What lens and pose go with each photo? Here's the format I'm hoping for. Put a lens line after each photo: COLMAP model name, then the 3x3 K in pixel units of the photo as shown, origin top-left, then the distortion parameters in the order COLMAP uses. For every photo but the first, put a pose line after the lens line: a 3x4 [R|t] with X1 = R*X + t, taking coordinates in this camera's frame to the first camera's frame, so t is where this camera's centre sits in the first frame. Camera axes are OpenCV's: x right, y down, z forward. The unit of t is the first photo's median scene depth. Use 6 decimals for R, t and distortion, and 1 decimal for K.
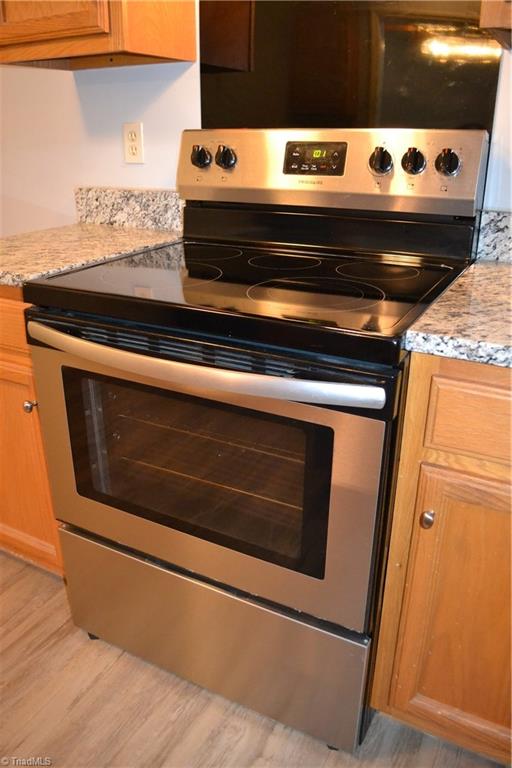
lens RADIAL K [[617.4, 0, 259.1], [0, 617.4, 387.6], [0, 0, 1]] dist [-0.083336, 0.007103]
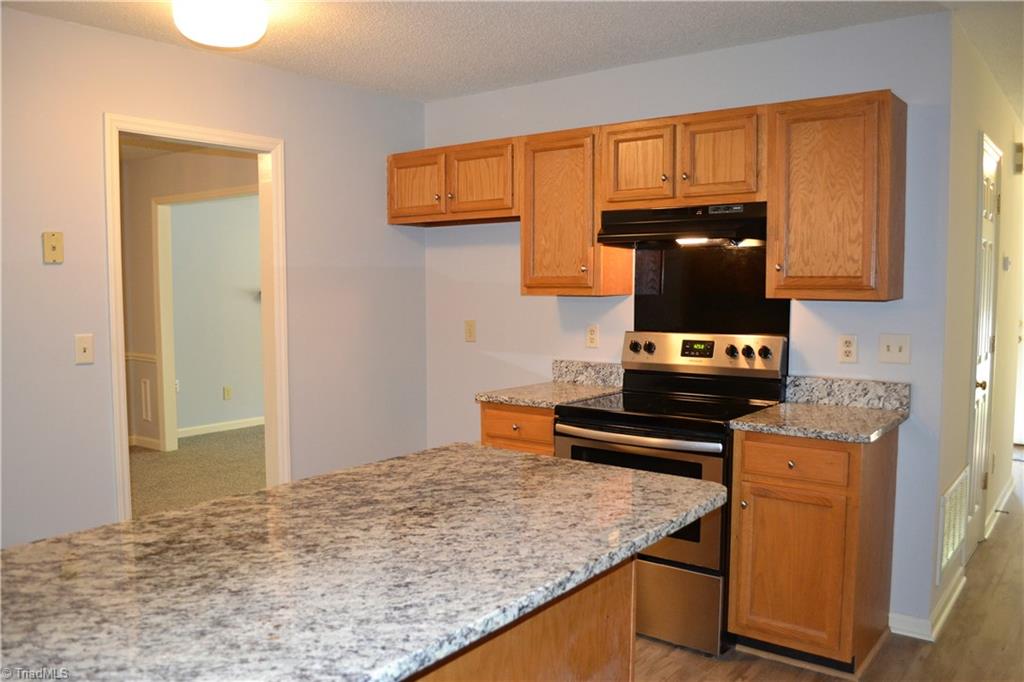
lens RADIAL K [[823.1, 0, 505.7], [0, 823.1, 345.1], [0, 0, 1]] dist [-0.083336, 0.007103]
pose [[0.985224, 0.009905, -0.170984, -0.056585], [-0.063635, 0.948031, -0.311750, 0.411778], [0.159011, 0.318024, 0.934653, -1.368764]]
